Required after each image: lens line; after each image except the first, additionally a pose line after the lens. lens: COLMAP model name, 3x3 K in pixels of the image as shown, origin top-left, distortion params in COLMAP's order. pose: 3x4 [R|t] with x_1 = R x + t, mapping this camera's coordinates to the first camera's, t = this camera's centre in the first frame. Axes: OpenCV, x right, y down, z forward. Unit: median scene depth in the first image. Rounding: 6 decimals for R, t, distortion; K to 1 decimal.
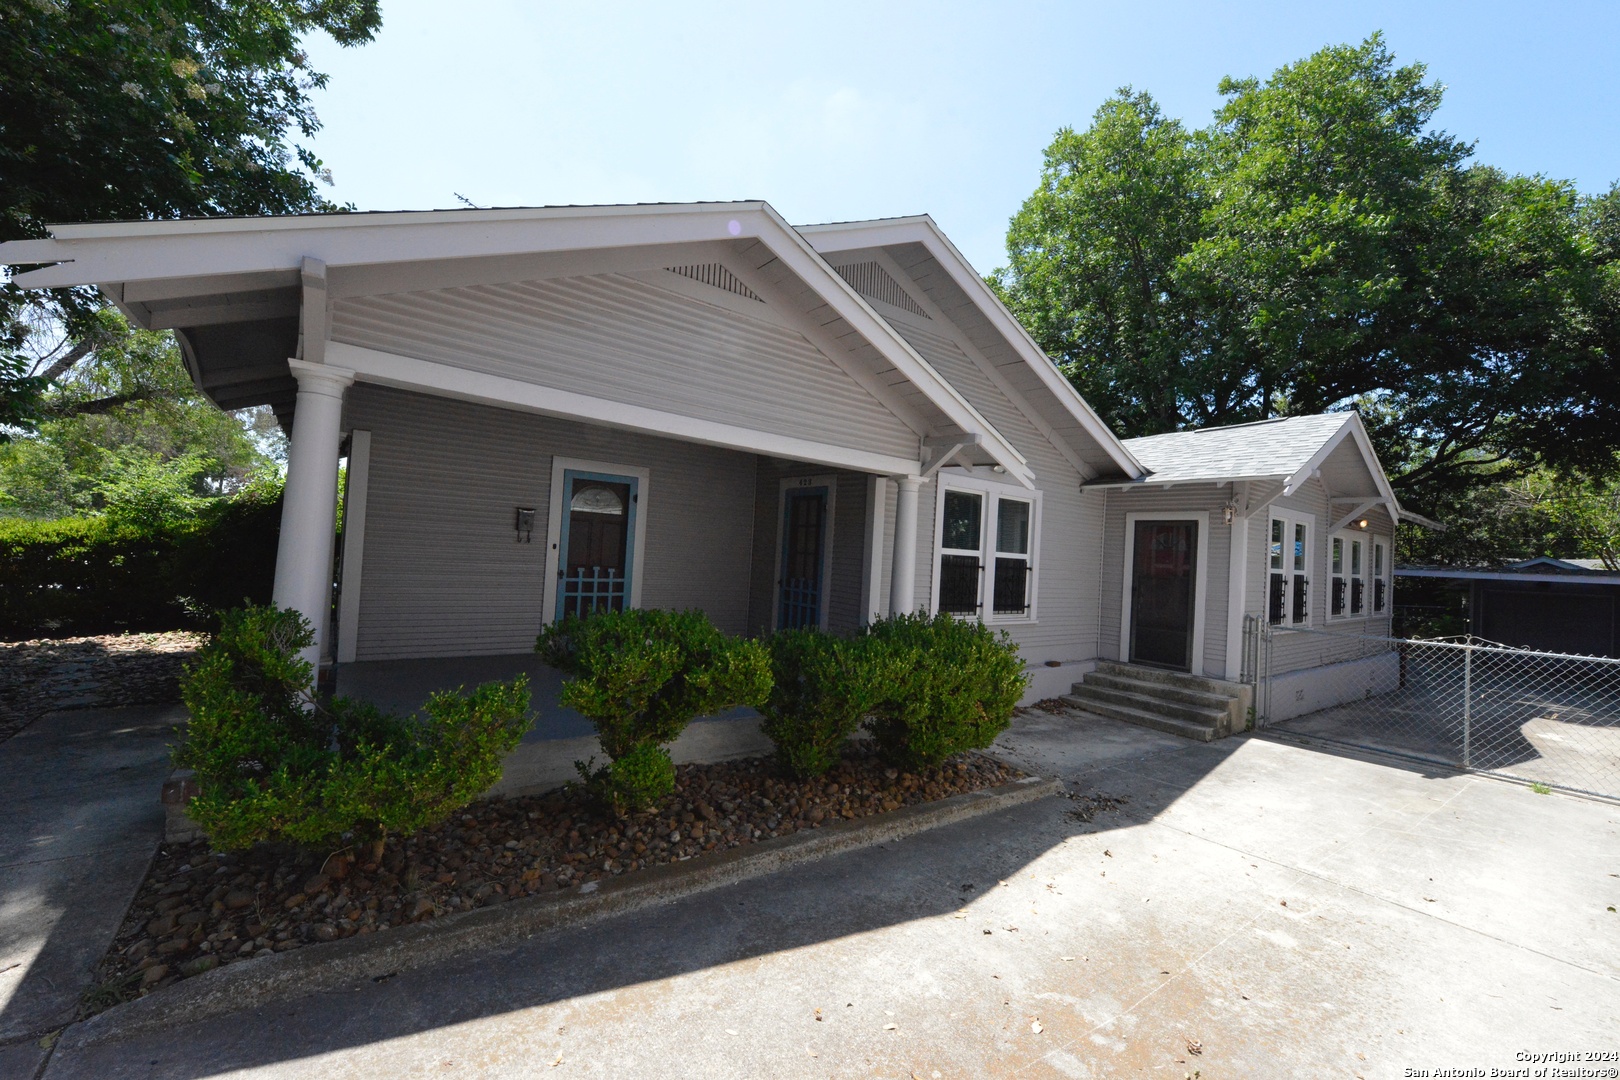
lens RADIAL K [[634.4, 0, 810.4], [0, 634.4, 538.3], [0, 0, 1]] dist [-0.009182, -0.000571]
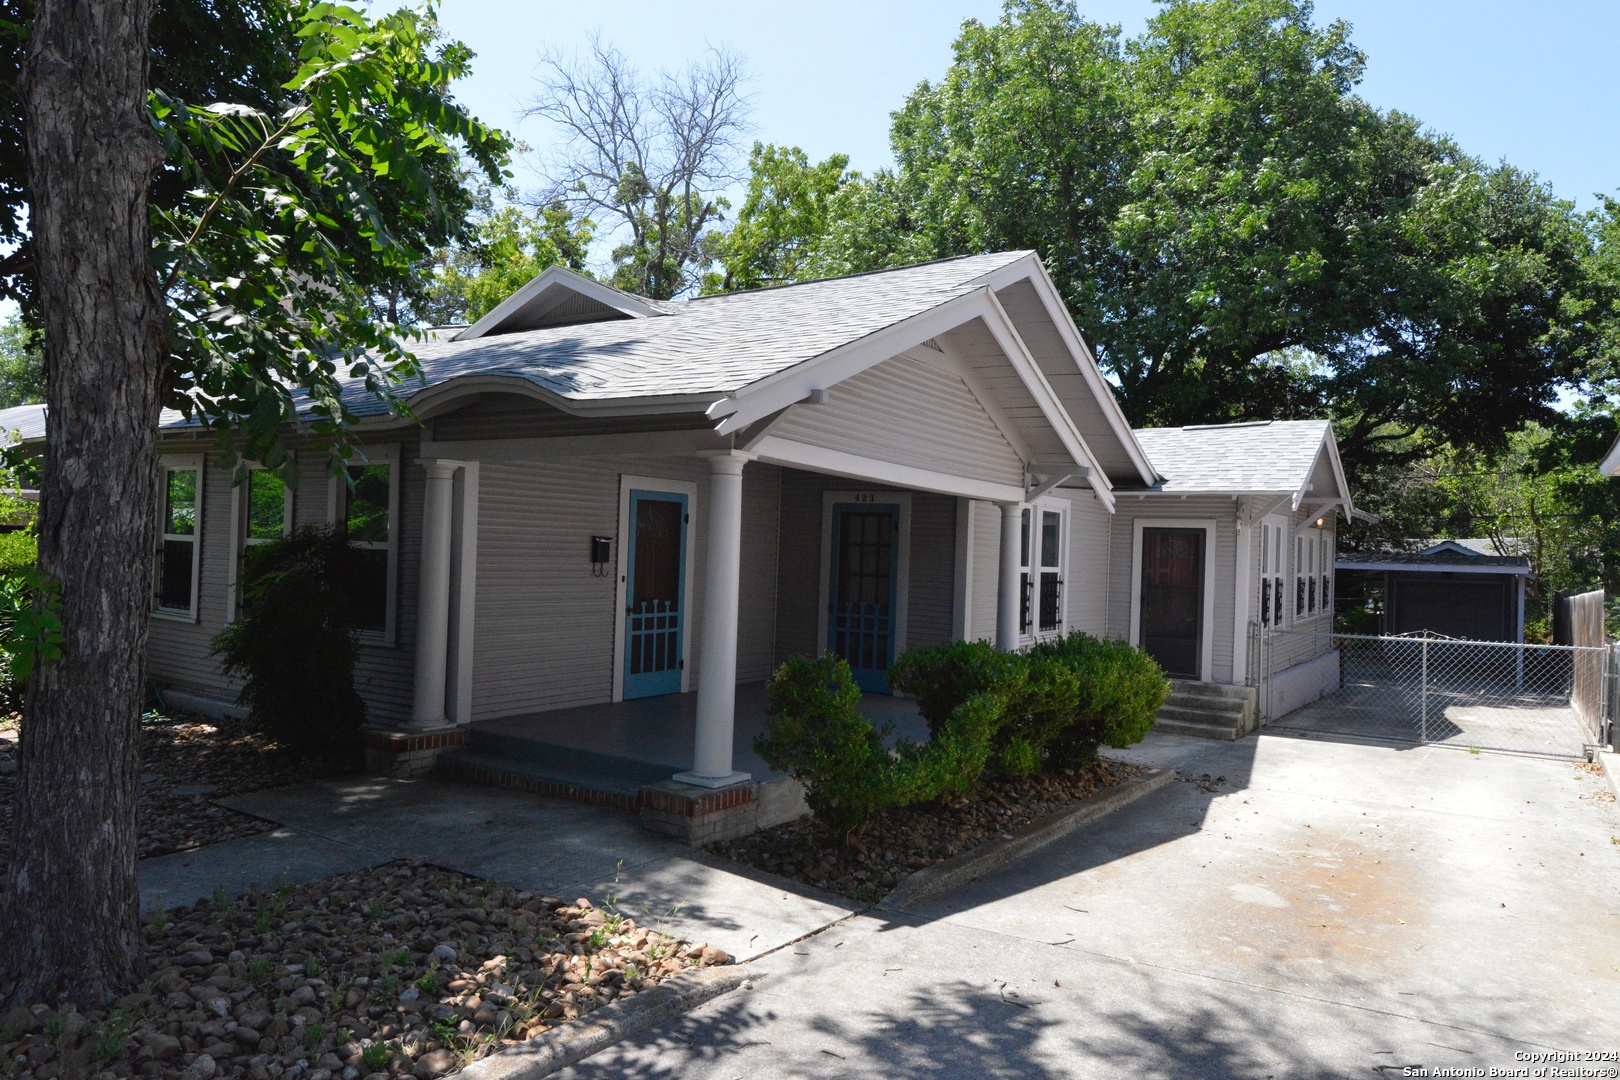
lens RADIAL K [[1062.9, 0, 810.0], [0, 1062.9, 540.0], [0, 0, 1]] dist [0.001704, 0.001472]
pose [[0.942755, -0.020645, 0.332845, -0.625233], [0.011256, 0.999483, 0.030112, -0.078641], [-0.333295, -0.024641, 0.942501, -0.441302]]
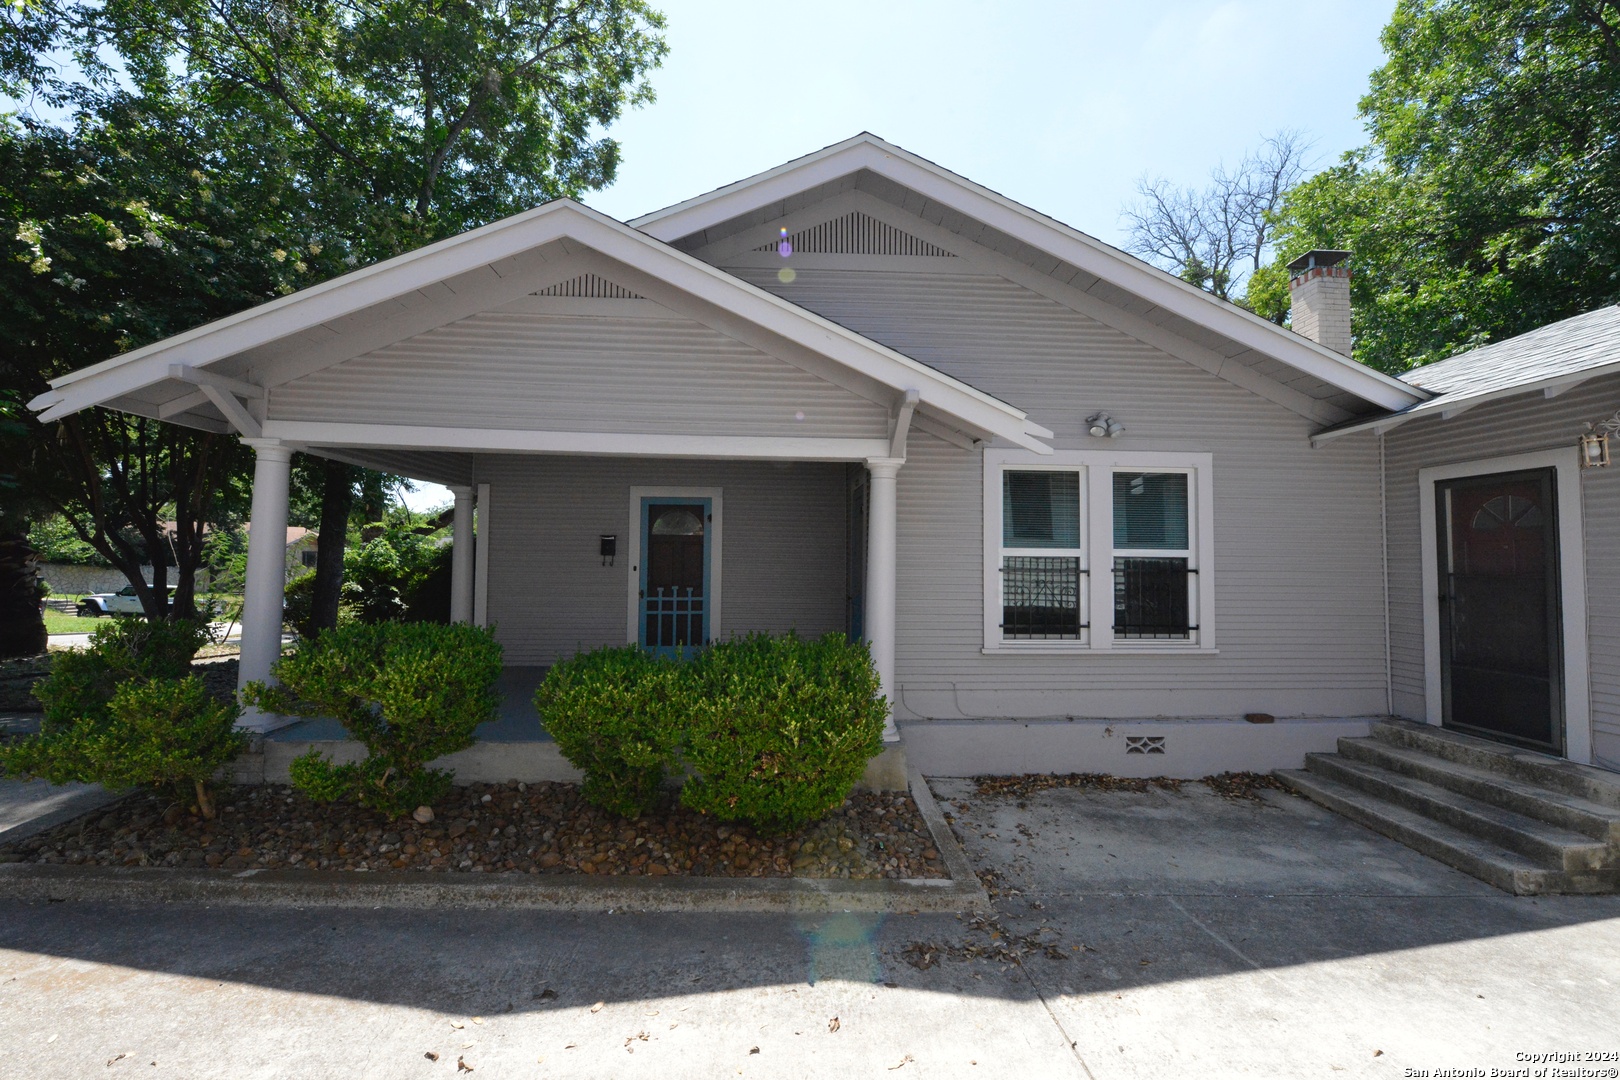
lens RADIAL K [[634.4, 0, 810.4], [0, 634.4, 538.3], [0, 0, 1]] dist [-0.009182, -0.000571]
pose [[0.829328, -0.070715, -0.554269, 0.440539], [0.050403, 0.997383, -0.051833, 0.031745], [0.556483, 0.015049, 0.830722, 0.252144]]
